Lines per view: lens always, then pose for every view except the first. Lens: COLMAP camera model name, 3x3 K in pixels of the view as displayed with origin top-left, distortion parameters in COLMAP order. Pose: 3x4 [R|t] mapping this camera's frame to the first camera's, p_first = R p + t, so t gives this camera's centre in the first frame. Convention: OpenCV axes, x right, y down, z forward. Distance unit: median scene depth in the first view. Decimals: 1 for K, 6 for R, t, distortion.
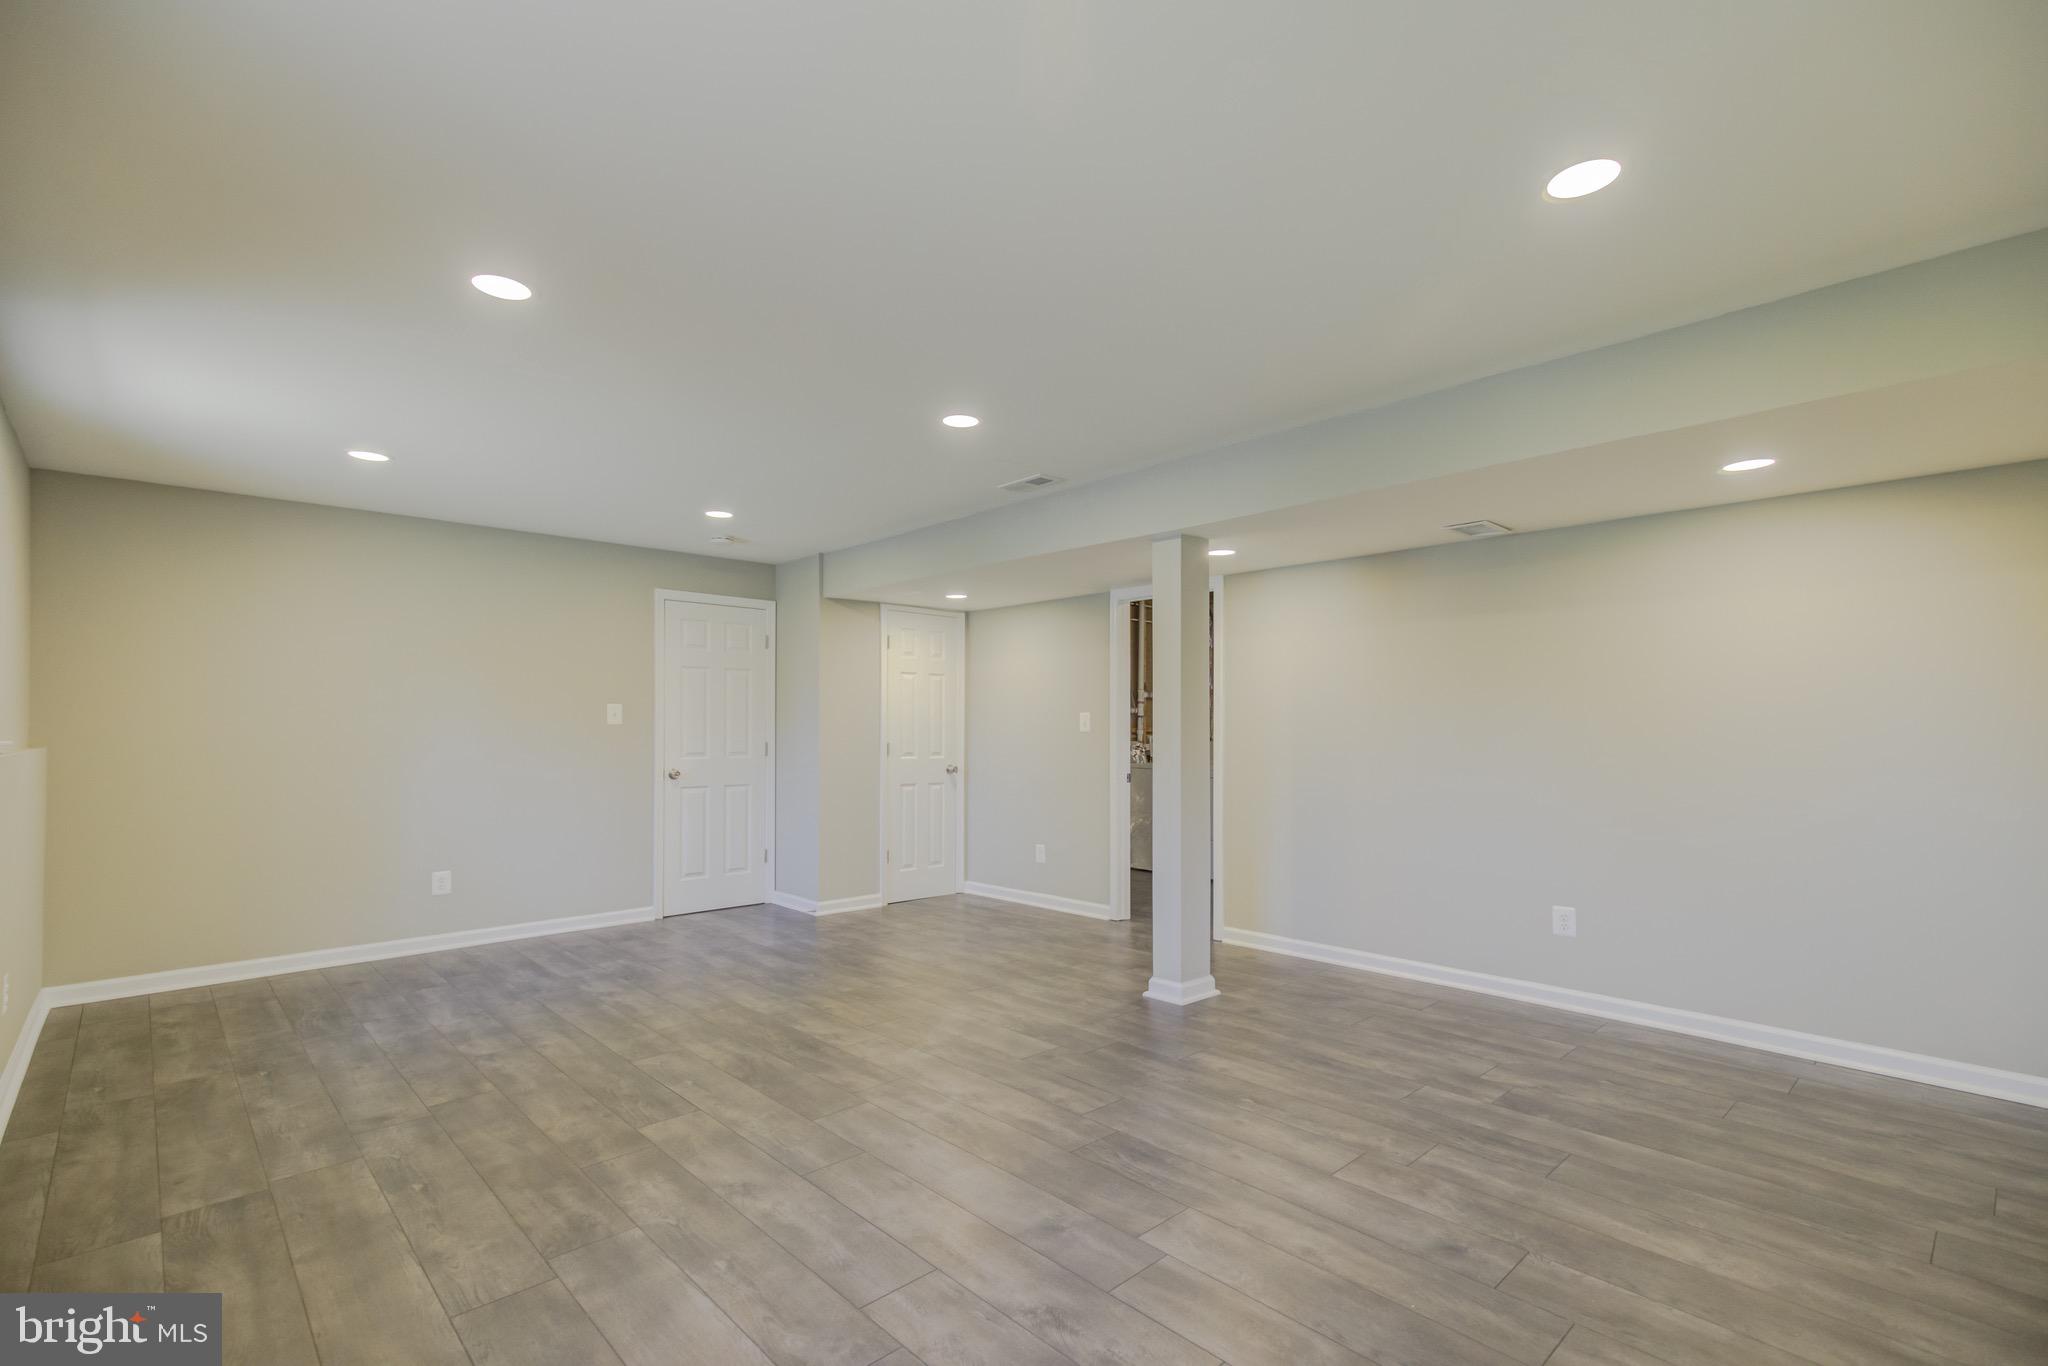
lens RADIAL K [[935.5, 0, 1036.7], [0, 935.5, 738.4], [0, 0, 1]] dist [0.013856, 0.000320]
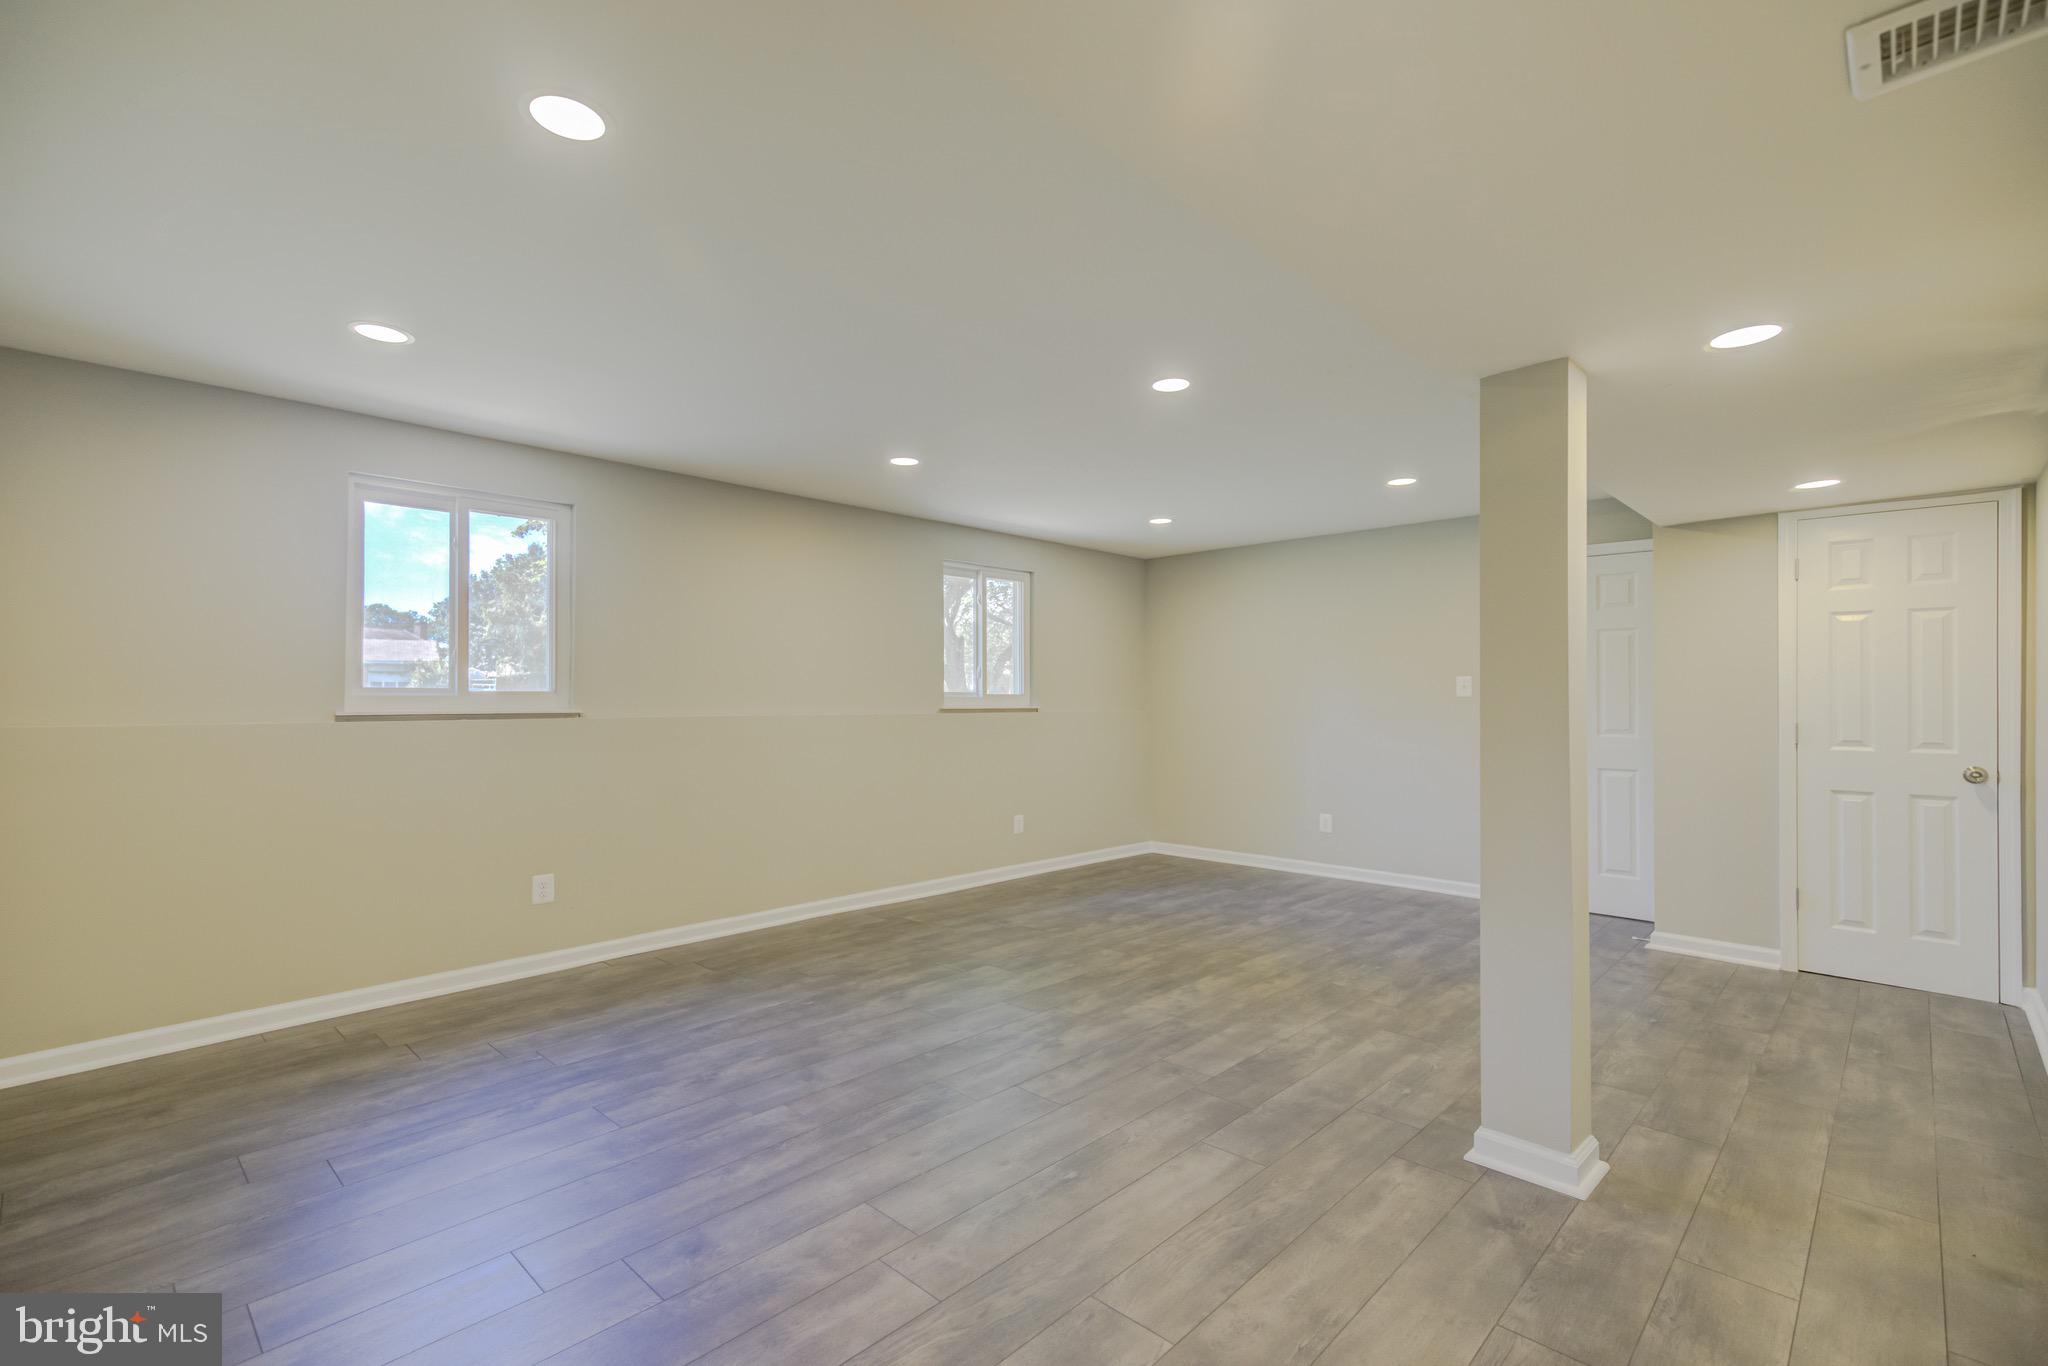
lens RADIAL K [[935.5, 0, 1029.1], [0, 935.5, 692.0], [0, 0, 1]] dist [0.013856, 0.000320]
pose [[0.048711, -0.006946, -0.998789, 0.953093], [-0.012074, 0.999899, -0.007543, -0.011413], [0.998740, 0.012427, 0.048623, 0.867692]]
